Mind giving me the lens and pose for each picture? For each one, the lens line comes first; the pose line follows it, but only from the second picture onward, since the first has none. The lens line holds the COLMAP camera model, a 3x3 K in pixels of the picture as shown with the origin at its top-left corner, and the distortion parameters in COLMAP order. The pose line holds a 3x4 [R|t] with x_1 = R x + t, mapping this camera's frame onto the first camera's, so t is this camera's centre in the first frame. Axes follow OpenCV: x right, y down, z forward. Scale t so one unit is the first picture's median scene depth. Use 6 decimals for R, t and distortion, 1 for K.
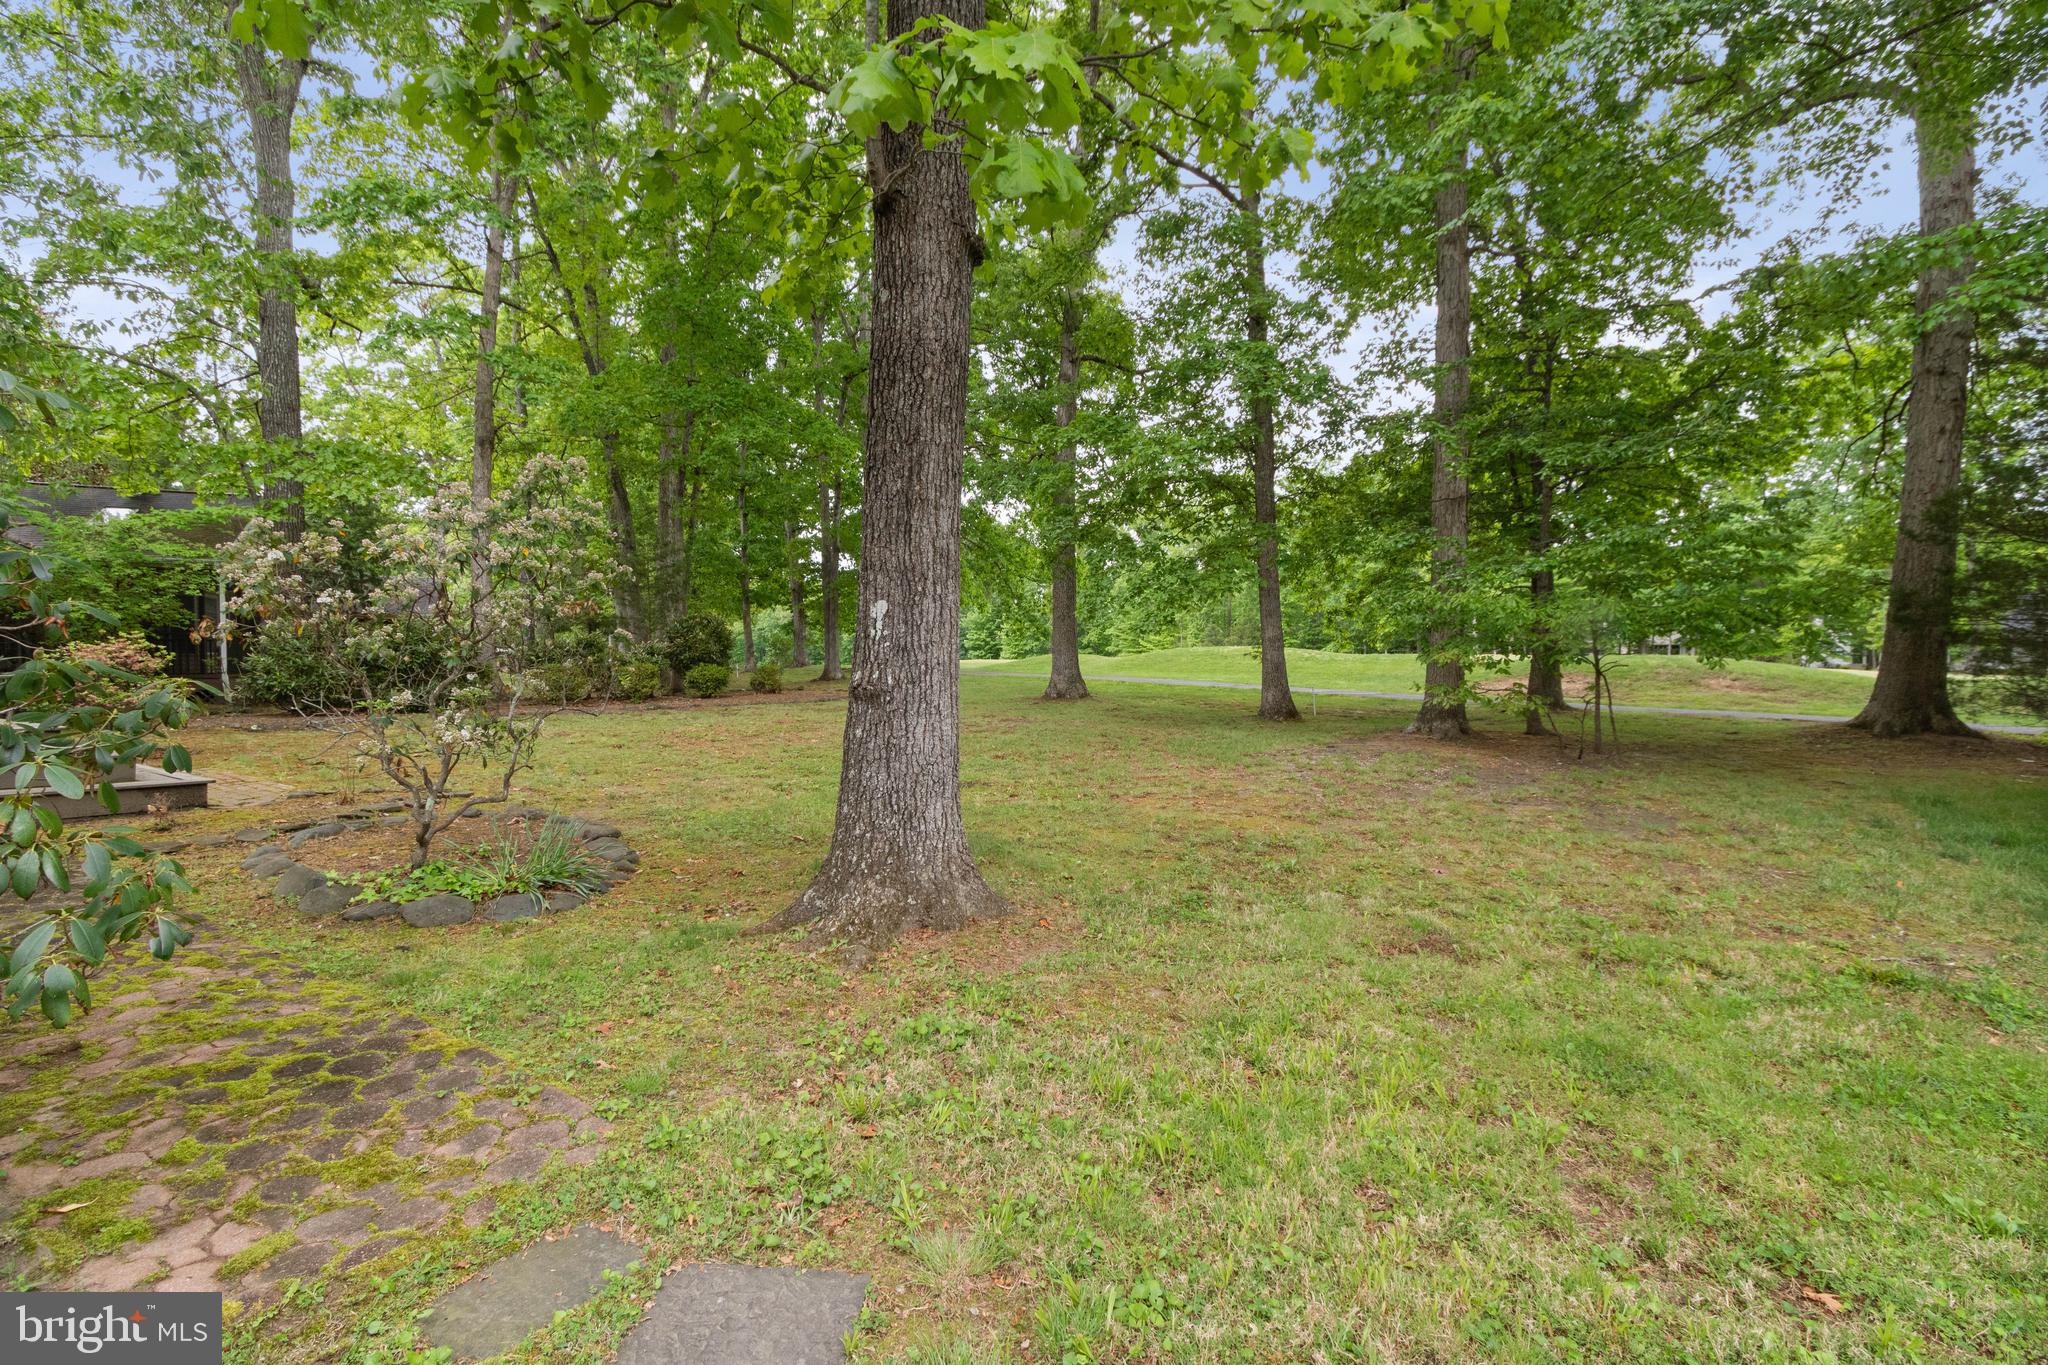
lens RADIAL K [[944.3, 0, 1025.5], [0, 944.3, 678.3], [0, 0, 1]] dist [0.020478, -0.000527]
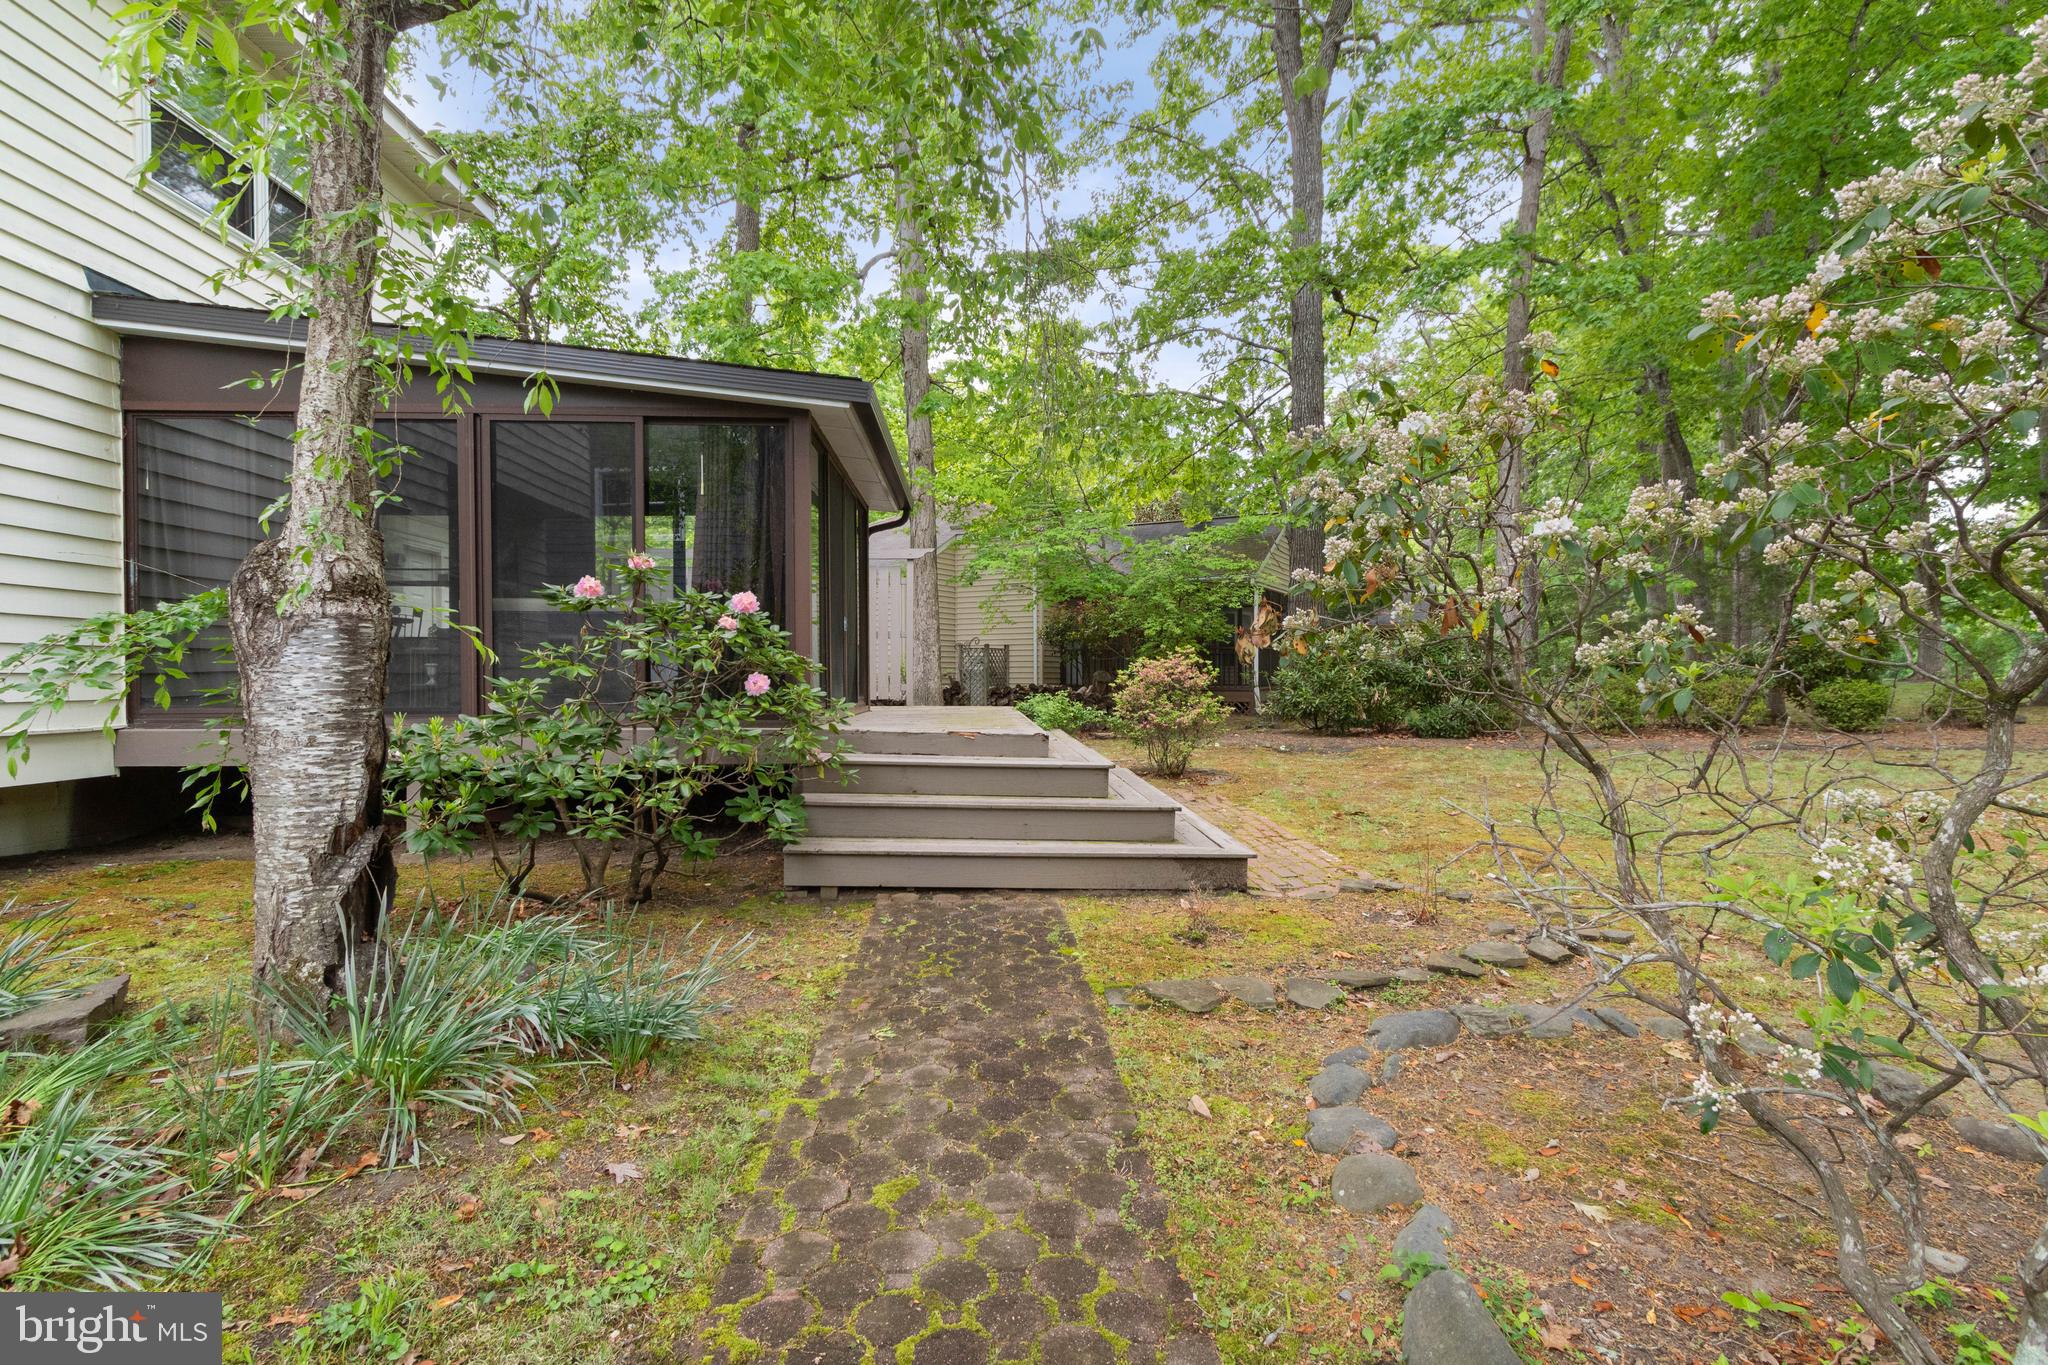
lens RADIAL K [[944.3, 0, 1025.5], [0, 944.3, 678.3], [0, 0, 1]] dist [0.020478, -0.000527]
pose [[0.595975, 0.004905, -0.802988, -0.219967], [-0.012720, 0.999914, -0.003333, -0.009428], [0.802902, 0.012200, 0.595986, 0.253961]]
